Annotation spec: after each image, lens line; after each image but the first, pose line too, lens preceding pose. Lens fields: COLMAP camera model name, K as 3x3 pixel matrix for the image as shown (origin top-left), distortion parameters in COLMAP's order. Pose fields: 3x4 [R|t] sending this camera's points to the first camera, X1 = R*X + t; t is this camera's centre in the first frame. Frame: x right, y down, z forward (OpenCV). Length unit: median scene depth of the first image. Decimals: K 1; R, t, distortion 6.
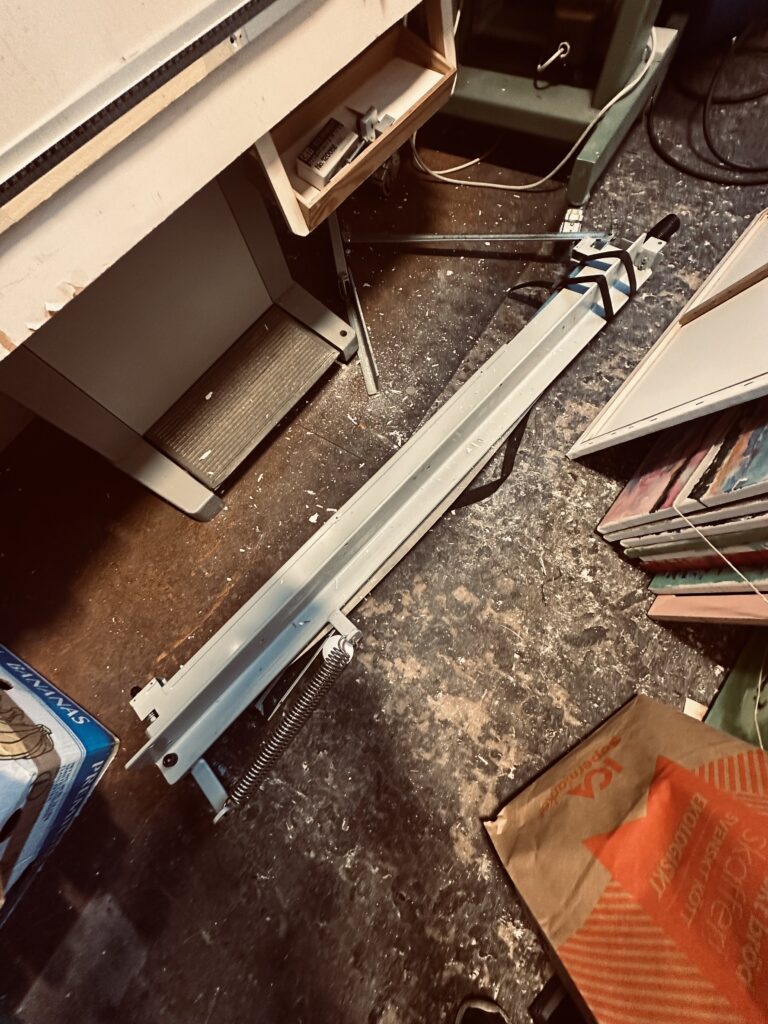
lens RADIAL K [[406.4, 0, 384.1], [0, 406.4, 509.9], [0, 0, 1]] dist [-0.001985, -0.000131]
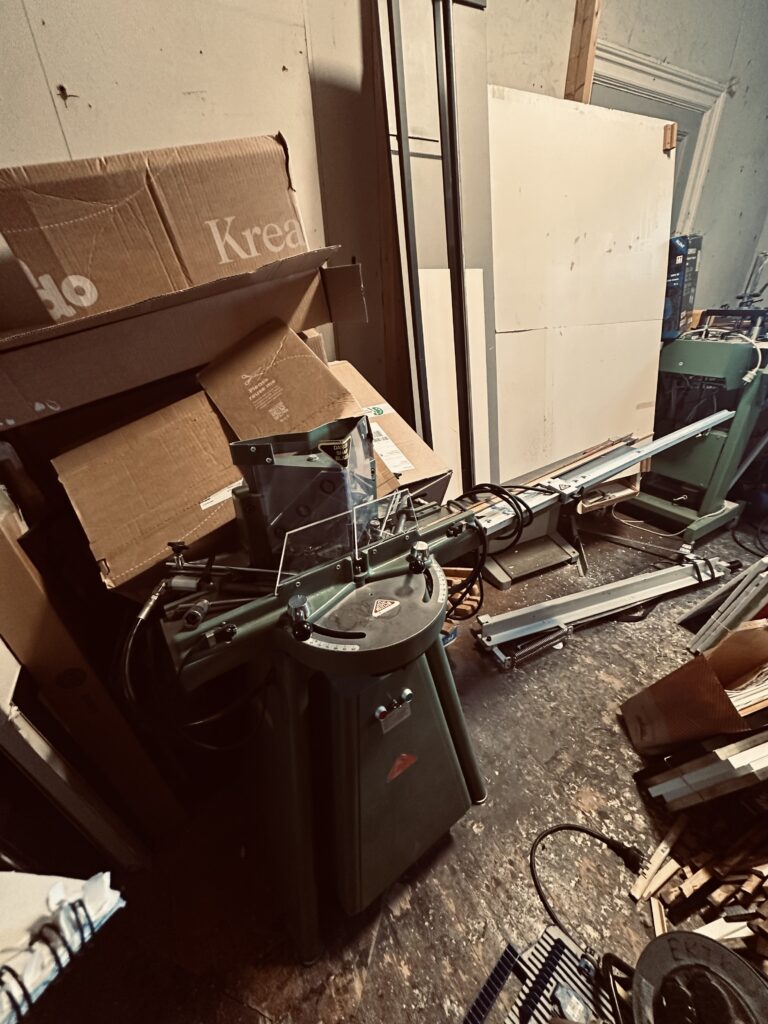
lens RADIAL K [[406.4, 0, 384.1], [0, 406.4, 509.9], [0, 0, 1]] dist [-0.001985, -0.000131]
pose [[0.883398, 0.280047, -0.375740, -0.273811], [-0.456483, 0.695558, -0.554817, 1.319101], [0.105975, 0.661644, 0.742292, -1.148405]]
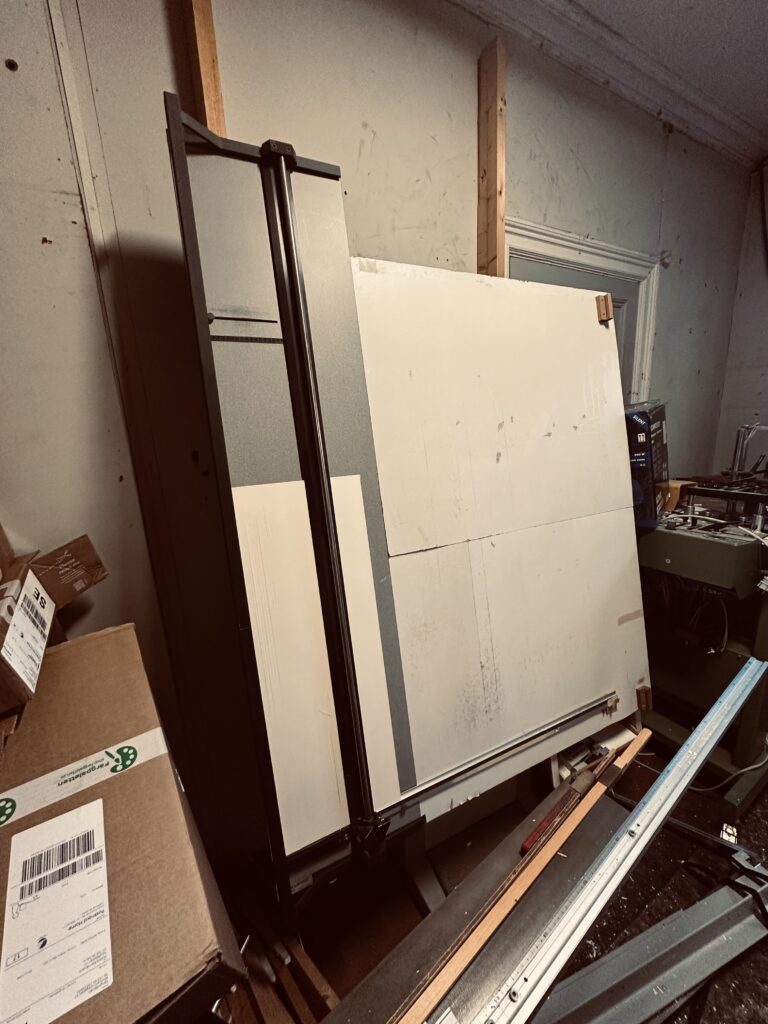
lens RADIAL K [[406.4, 0, 384.1], [0, 406.4, 509.9], [0, 0, 1]] dist [-0.001985, -0.000131]
pose [[0.889498, 0.162769, -0.426966, -0.253306], [-0.443300, 0.533990, -0.719958, 0.330316], [0.110809, 0.829675, 0.547138, -1.056512]]
